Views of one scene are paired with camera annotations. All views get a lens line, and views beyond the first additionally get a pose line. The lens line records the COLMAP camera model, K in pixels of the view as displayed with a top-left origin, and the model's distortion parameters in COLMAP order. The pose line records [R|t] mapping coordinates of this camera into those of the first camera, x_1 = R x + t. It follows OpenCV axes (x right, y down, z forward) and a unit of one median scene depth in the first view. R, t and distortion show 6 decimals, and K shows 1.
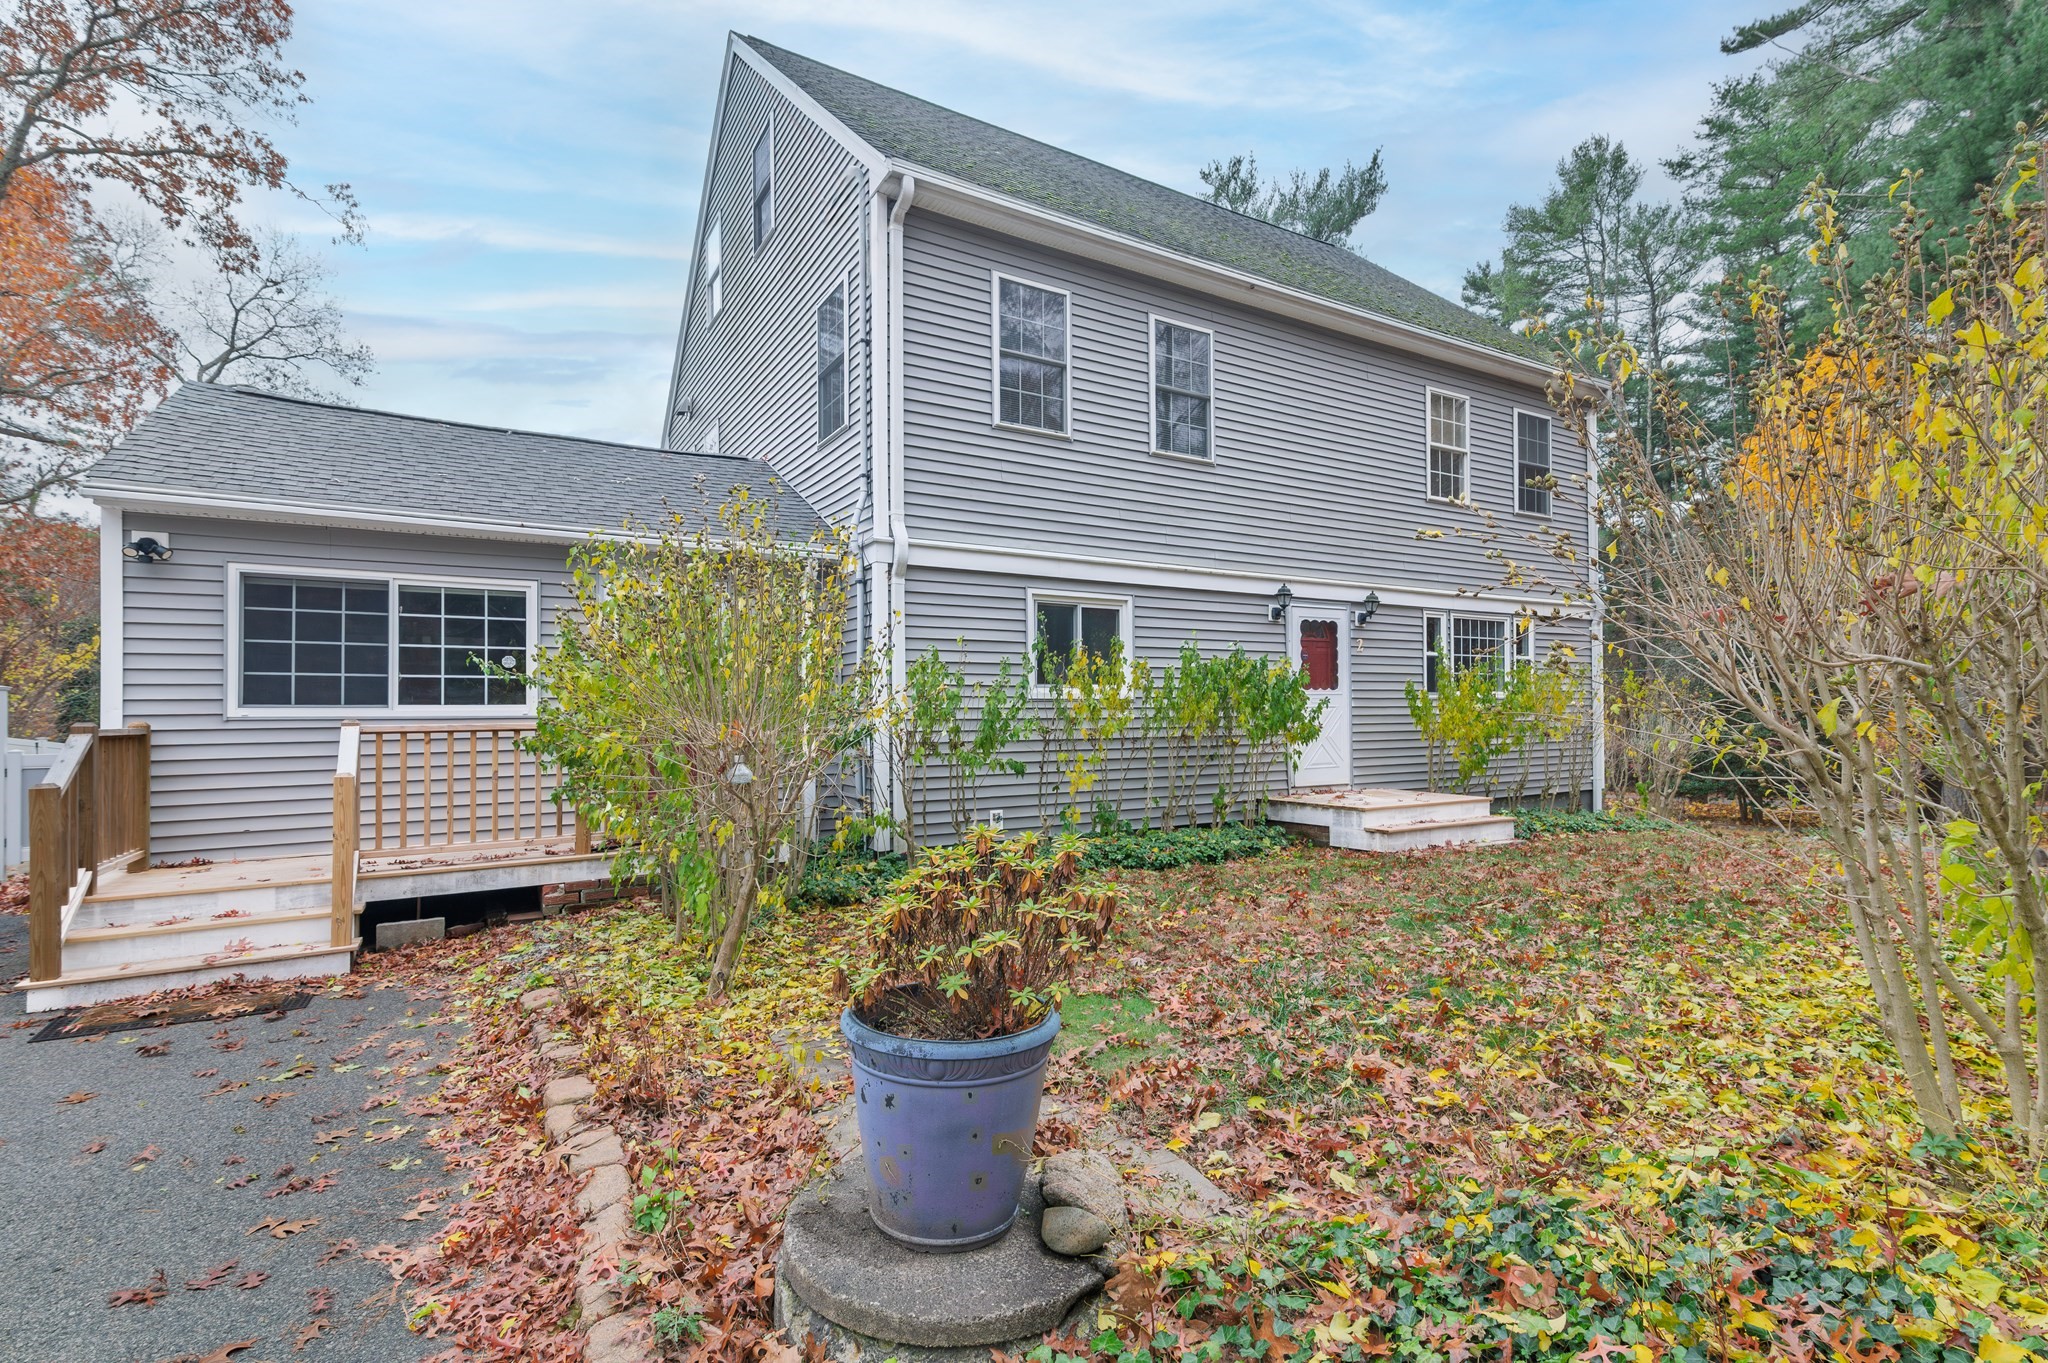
lens RADIAL K [[942.2, 0, 1031.1], [0, 942.2, 709.1], [0, 0, 1]] dist [0.000472, -0.000308]
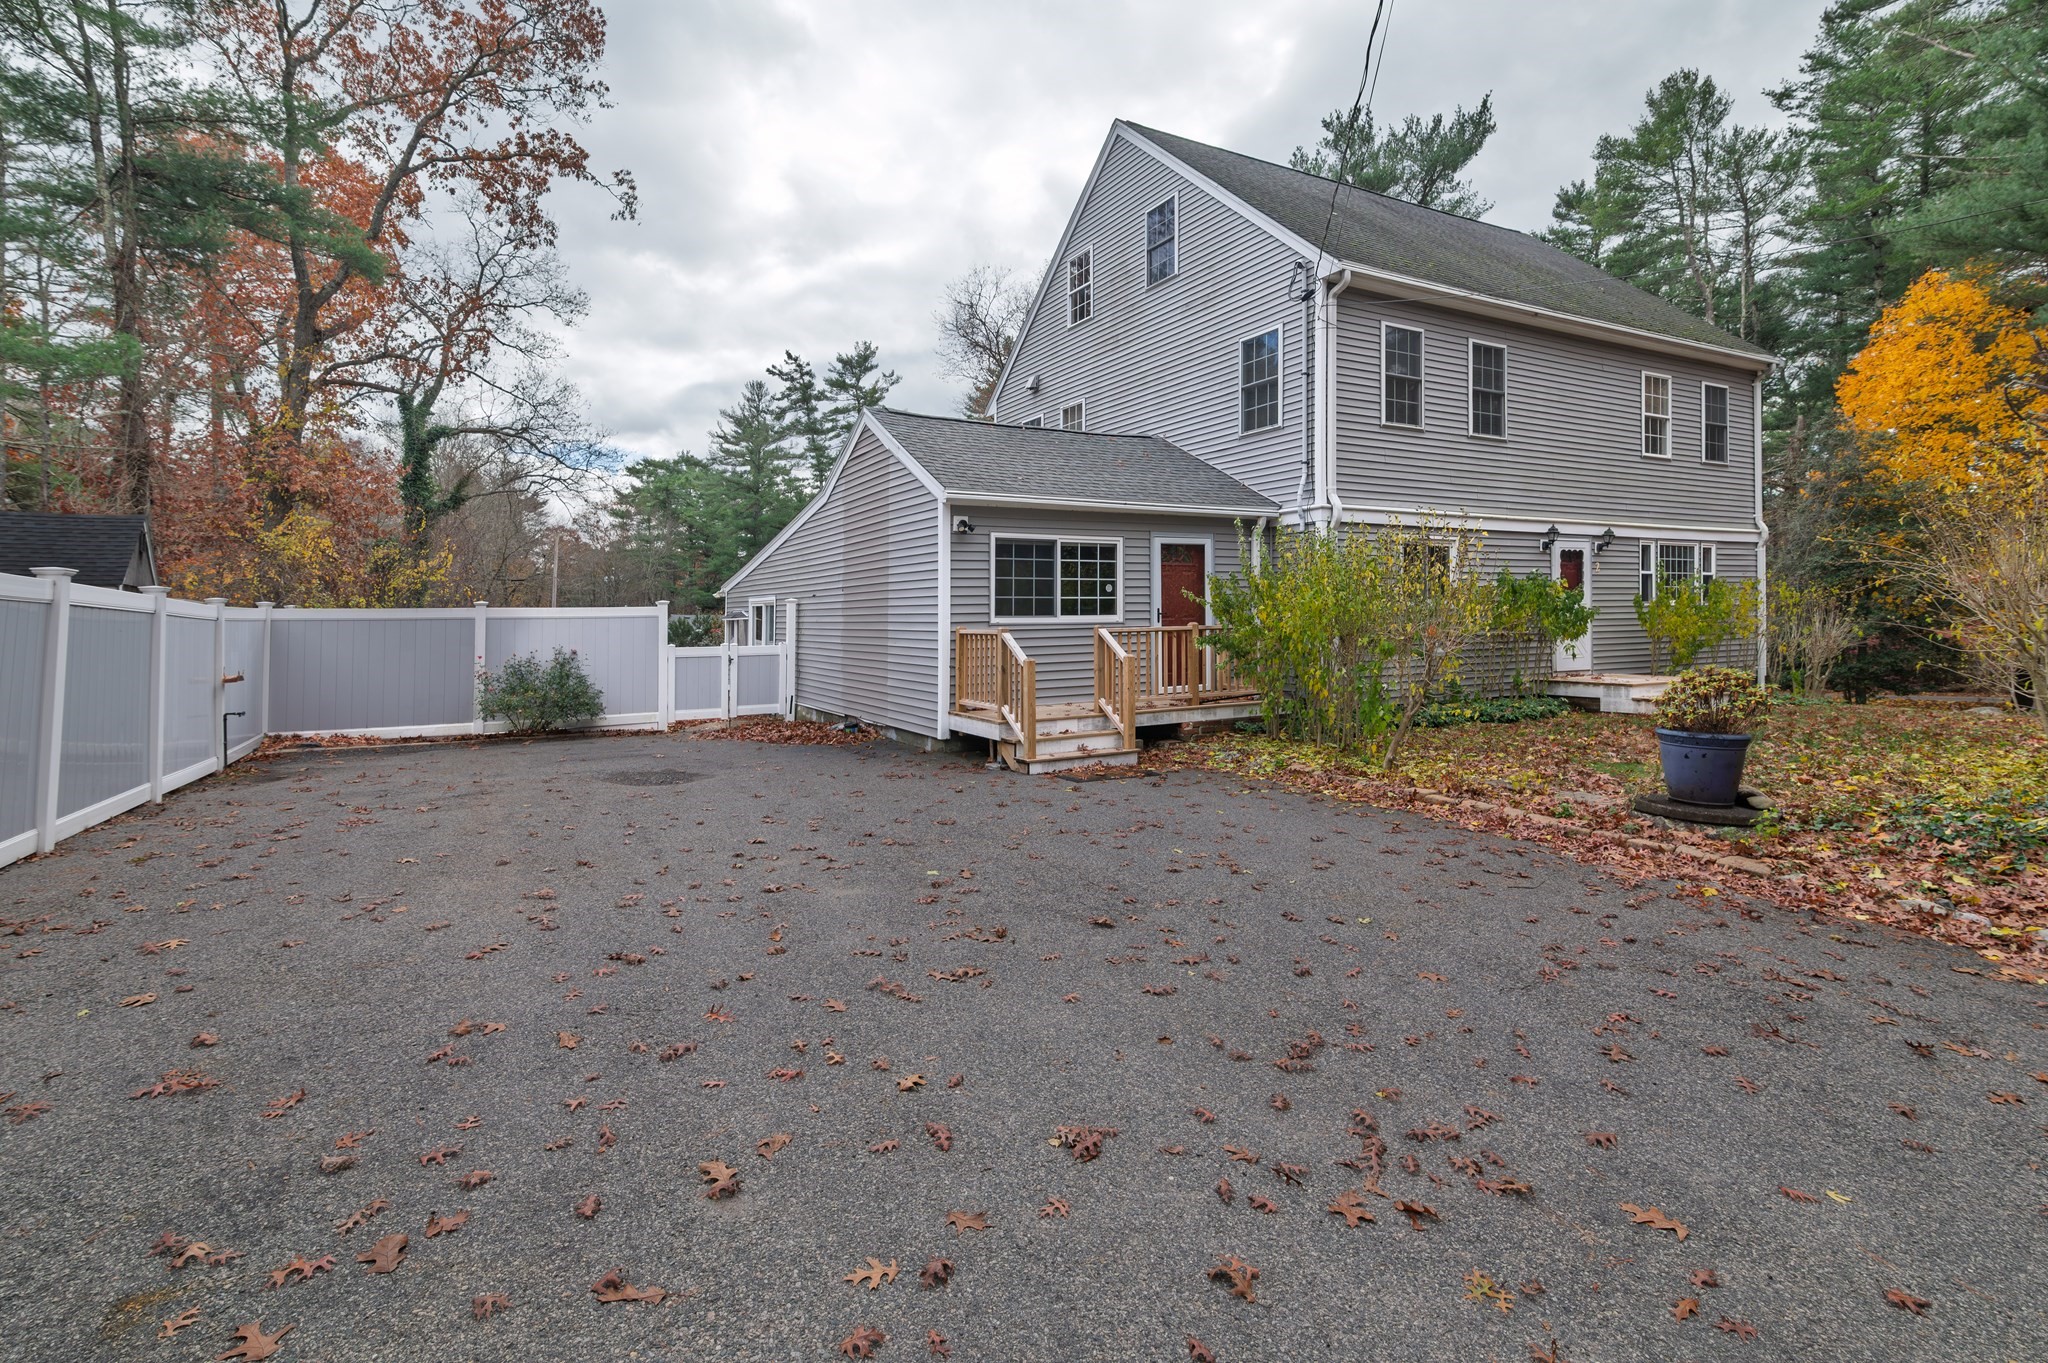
lens RADIAL K [[949.6, 0, 1017.0], [0, 949.6, 618.7], [0, 0, 1]] dist [0.002448, 0.000934]
pose [[0.998724, -0.004504, -0.050300, -0.427230], [0.004726, 0.999980, 0.004296, -0.004164], [0.050280, -0.004529, 0.998725, -0.415295]]
